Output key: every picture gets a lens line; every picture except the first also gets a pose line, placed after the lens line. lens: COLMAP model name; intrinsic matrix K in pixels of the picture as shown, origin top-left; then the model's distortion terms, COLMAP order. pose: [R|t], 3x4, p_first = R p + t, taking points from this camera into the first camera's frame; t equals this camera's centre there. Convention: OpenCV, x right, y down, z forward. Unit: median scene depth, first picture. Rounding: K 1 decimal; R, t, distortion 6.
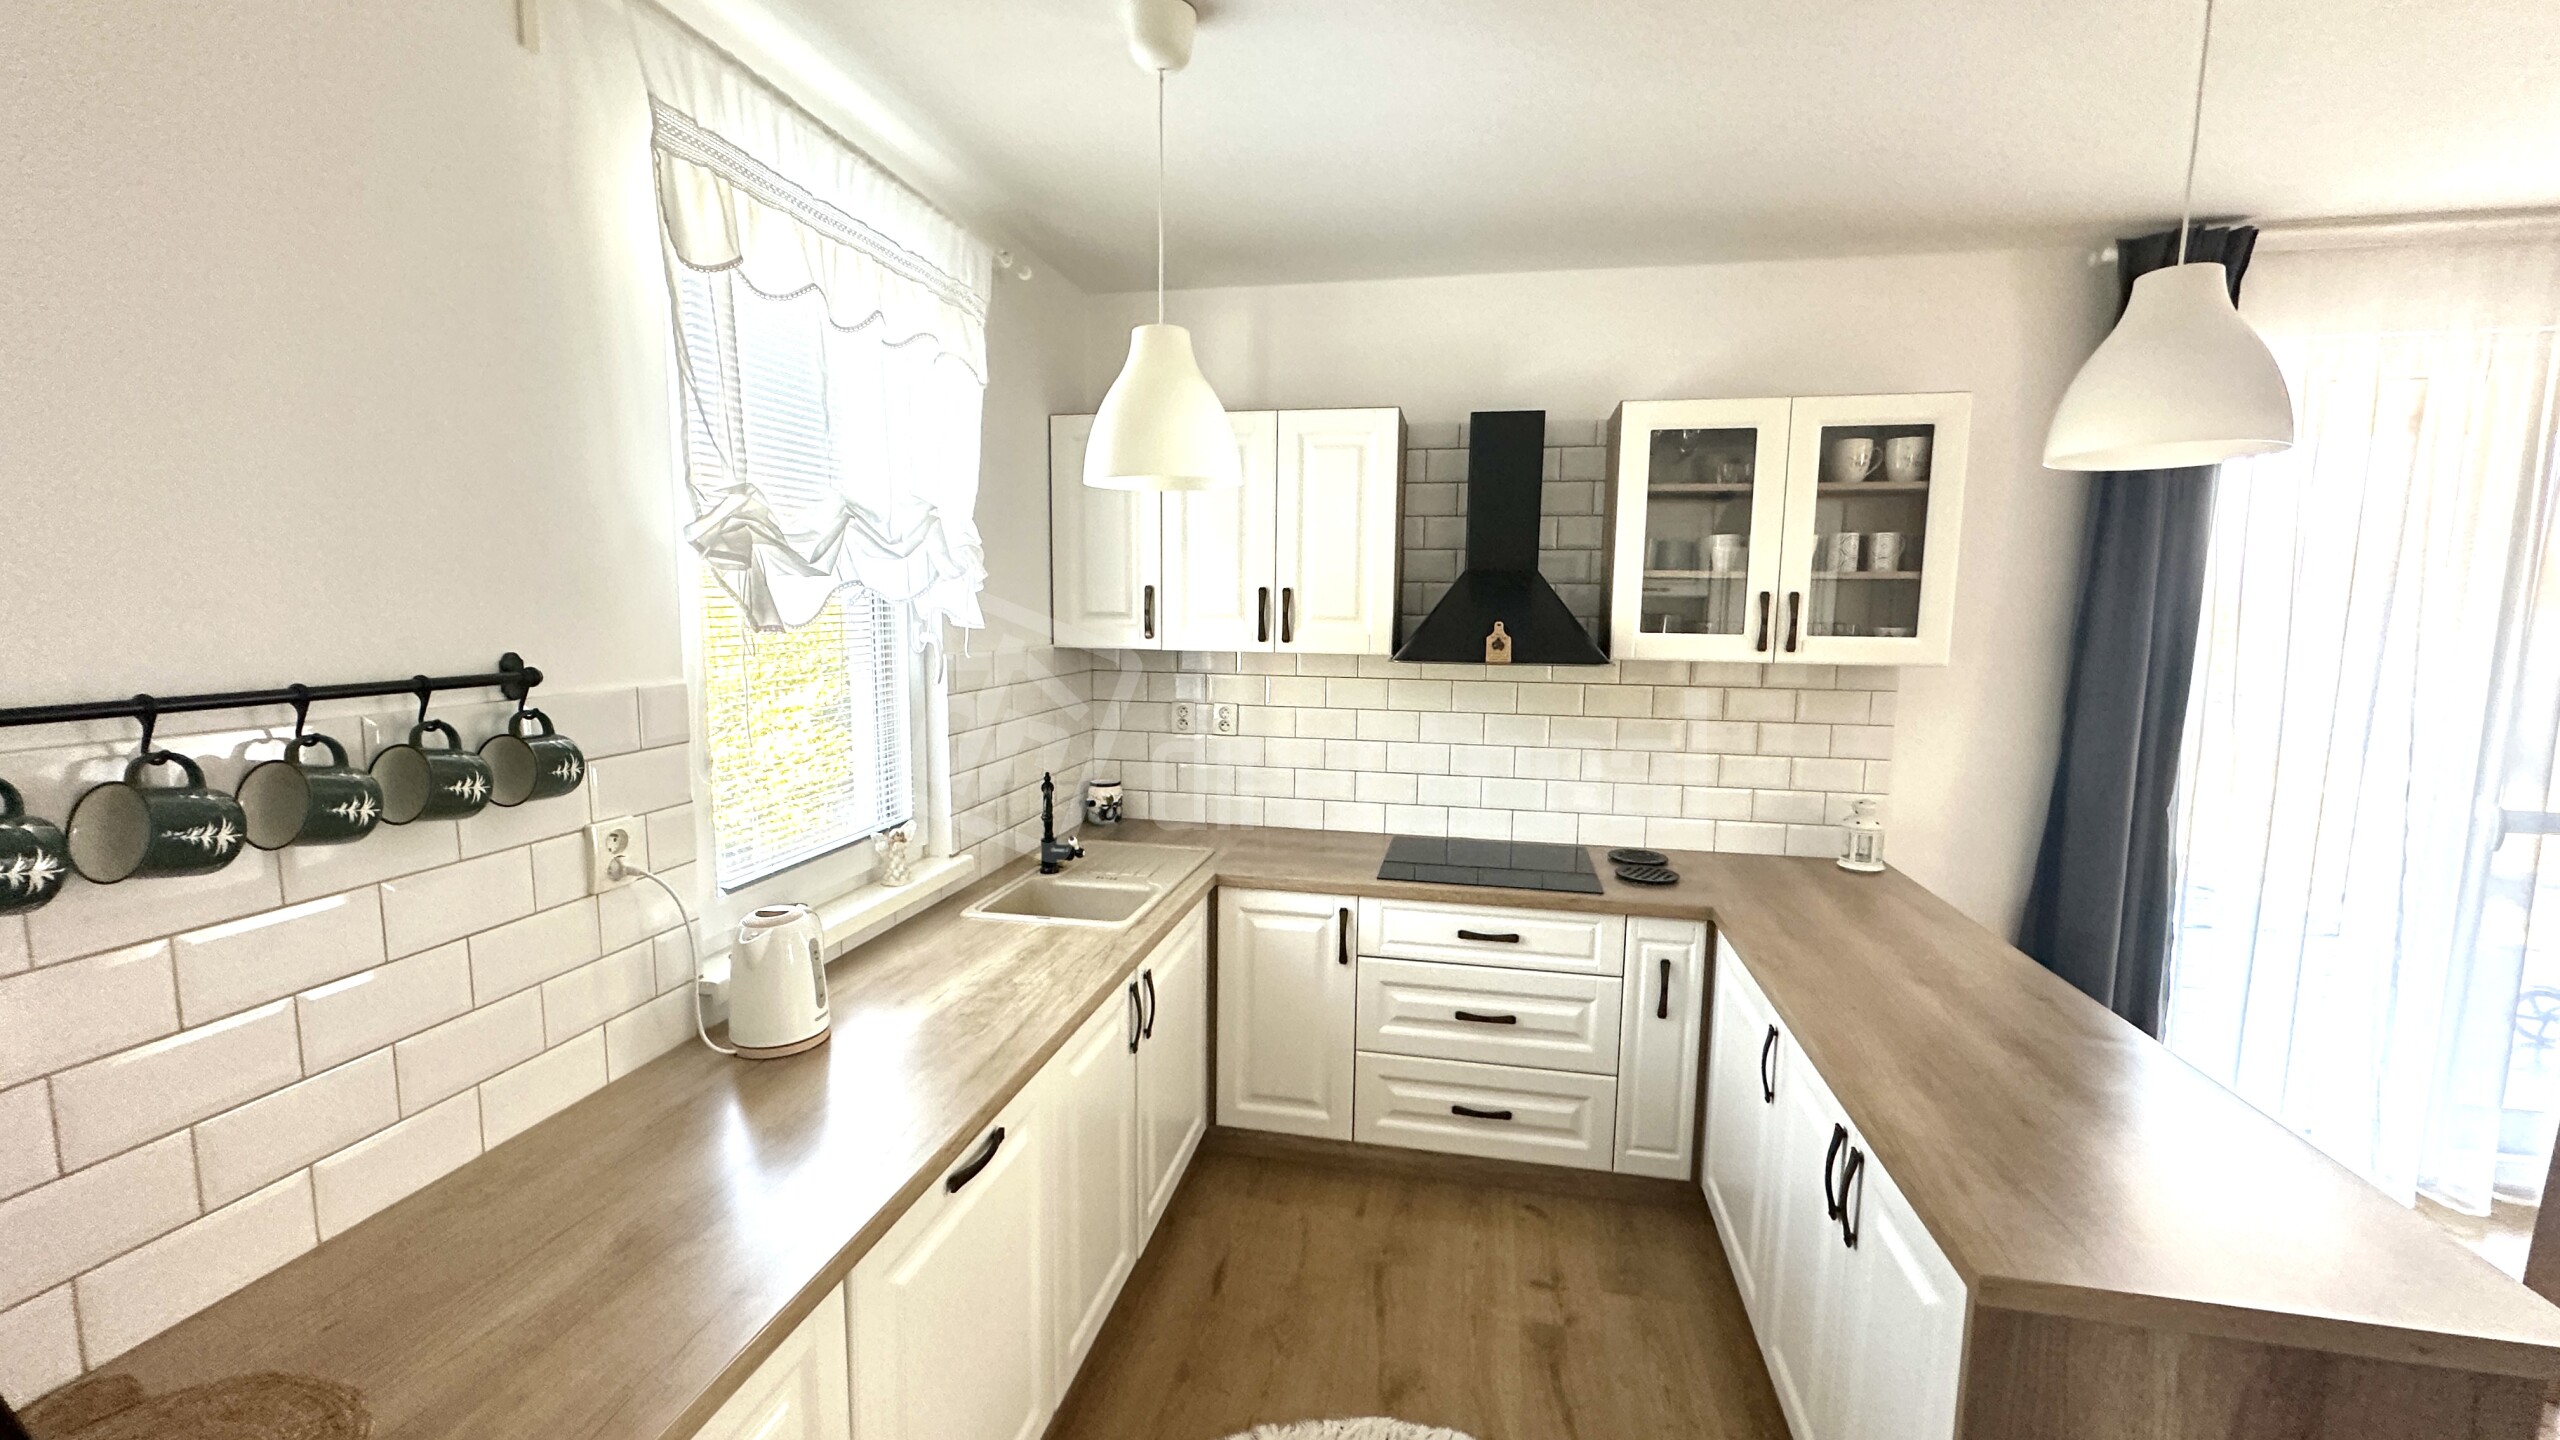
lens RADIAL K [[1022.4, 0, 1278.4], [0, 1022.4, 723.8], [0, 0, 1]] dist [-0.000749, 0.000531]
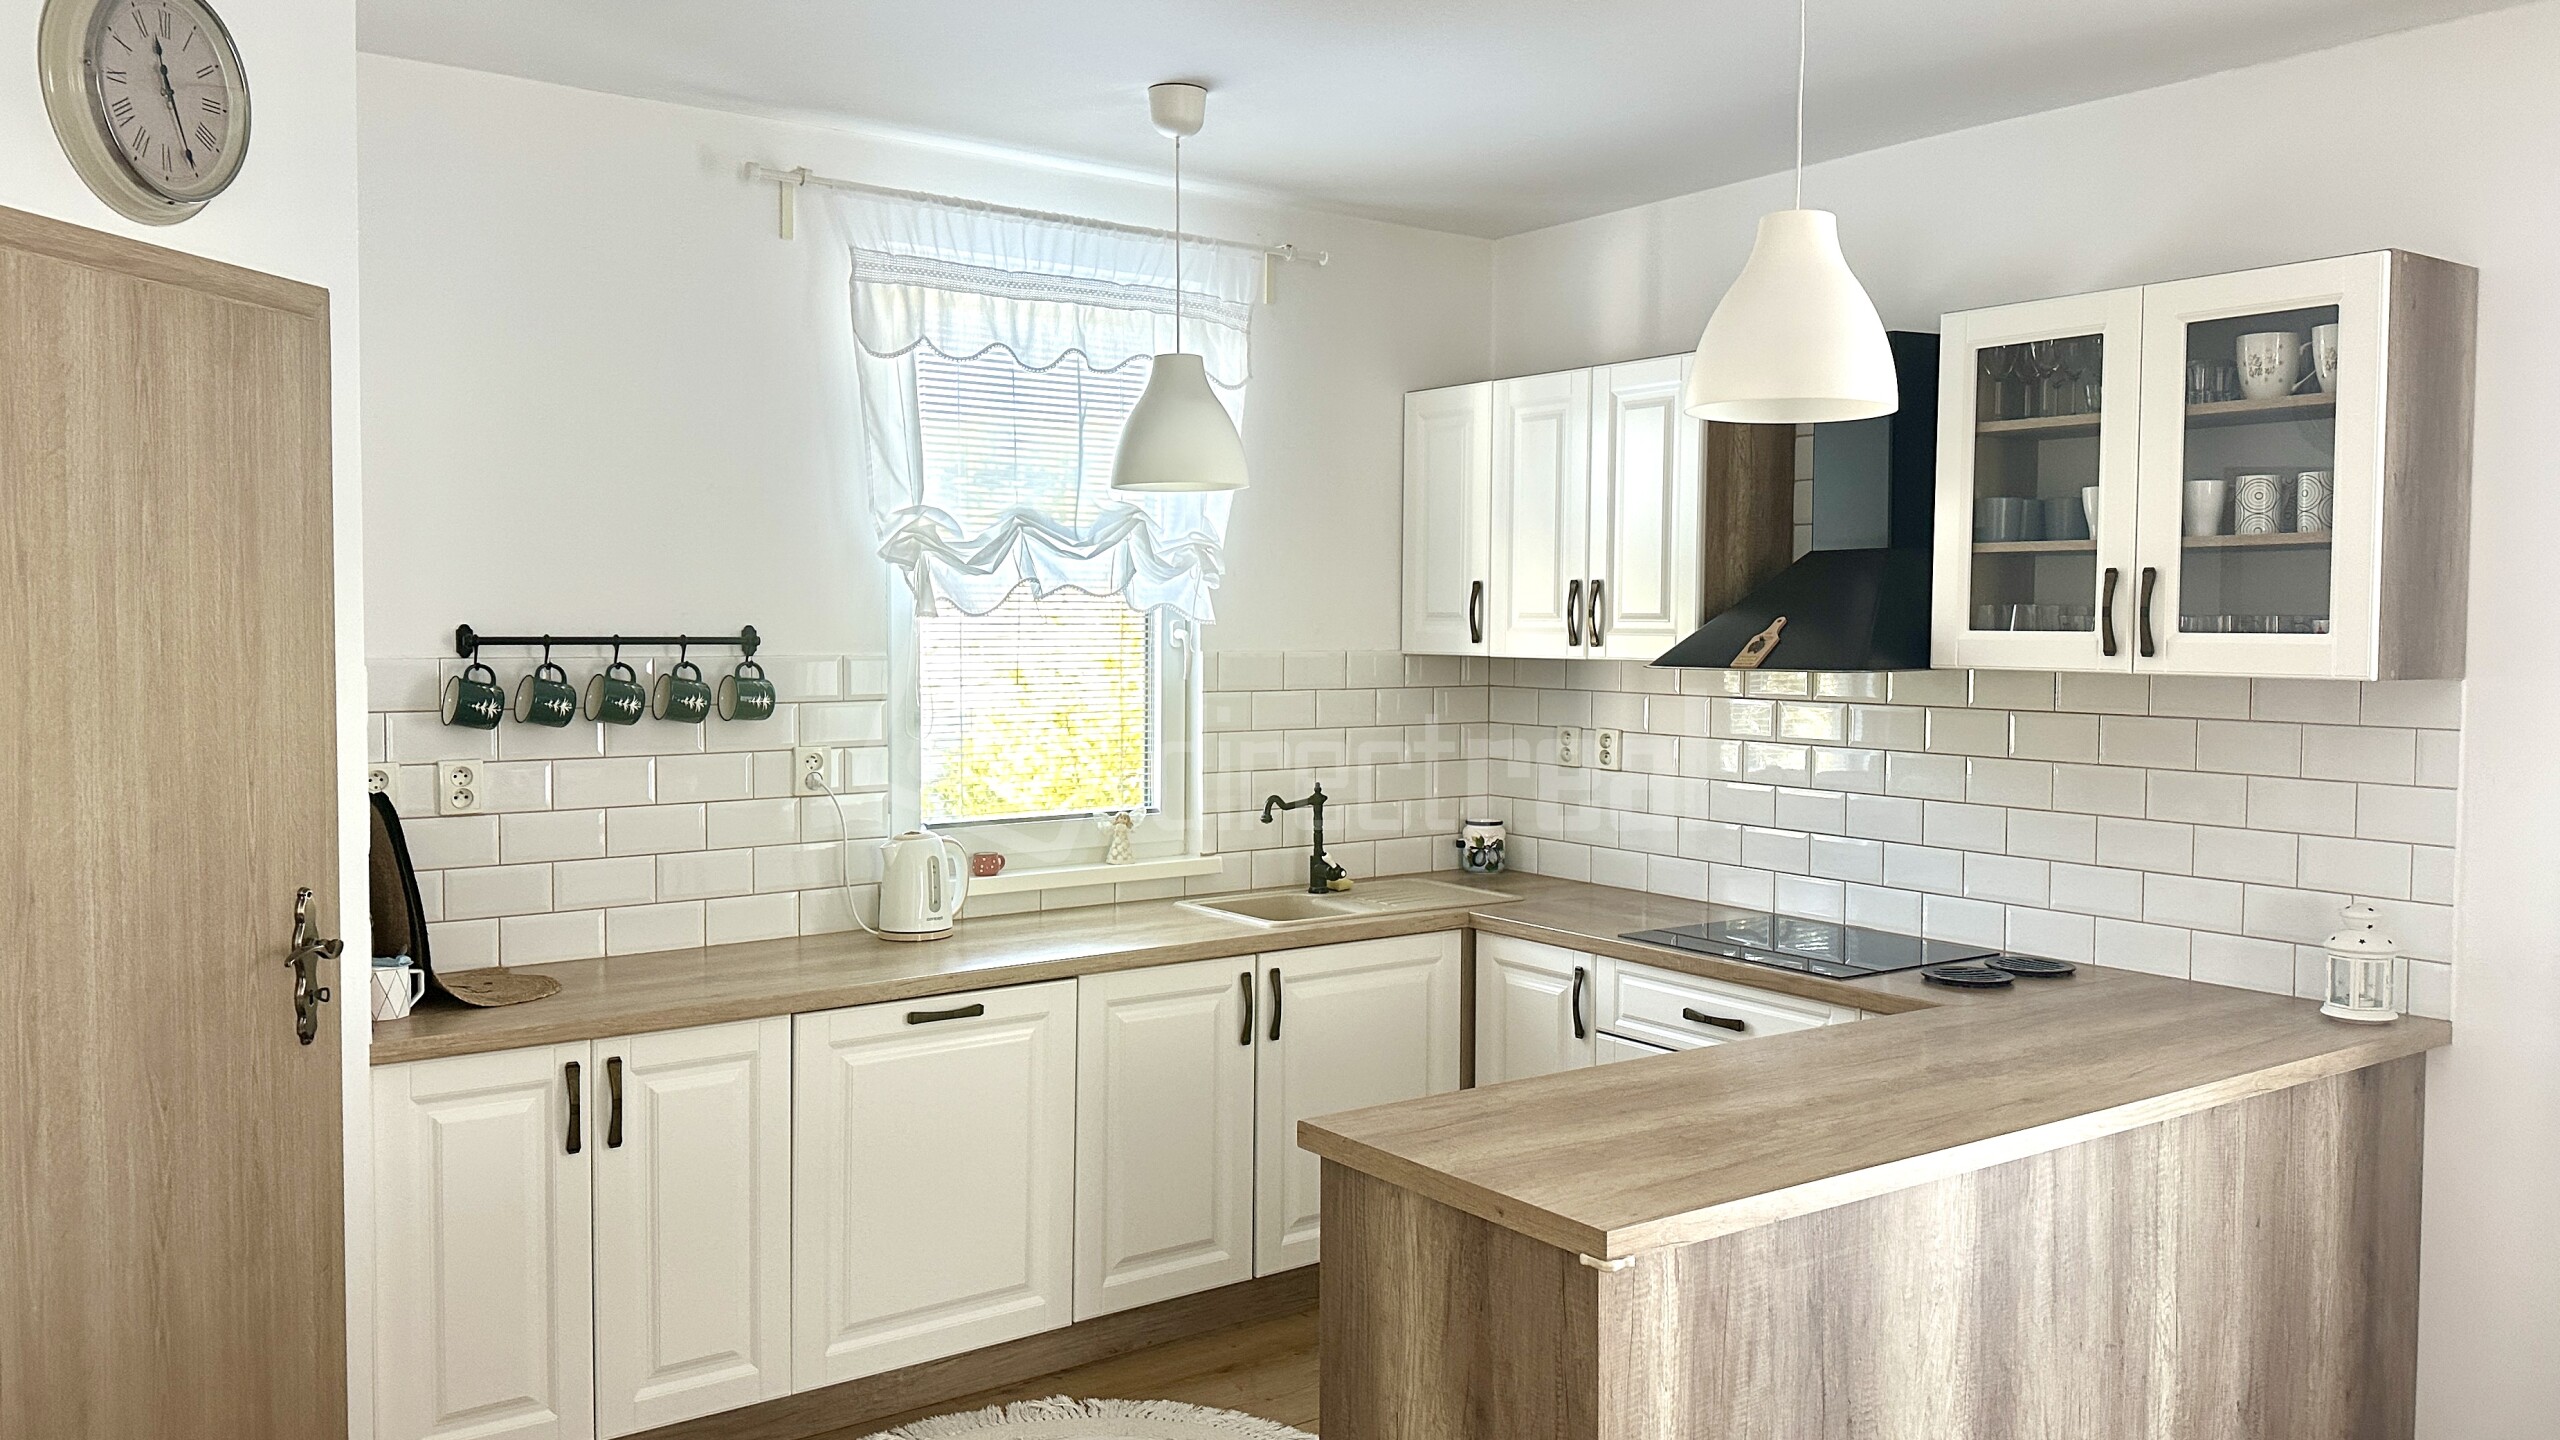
lens RADIAL K [[1926.0, 0, 1300.6], [0, 1926.0, 716.2], [0, 0, 1]] dist [0.129240, -0.211935]
pose [[0.745169, 0.027222, -0.666319, 0.940472], [-0.077817, 0.995890, -0.046339, 0.070988], [0.662320, 0.086382, 0.744225, -0.320047]]
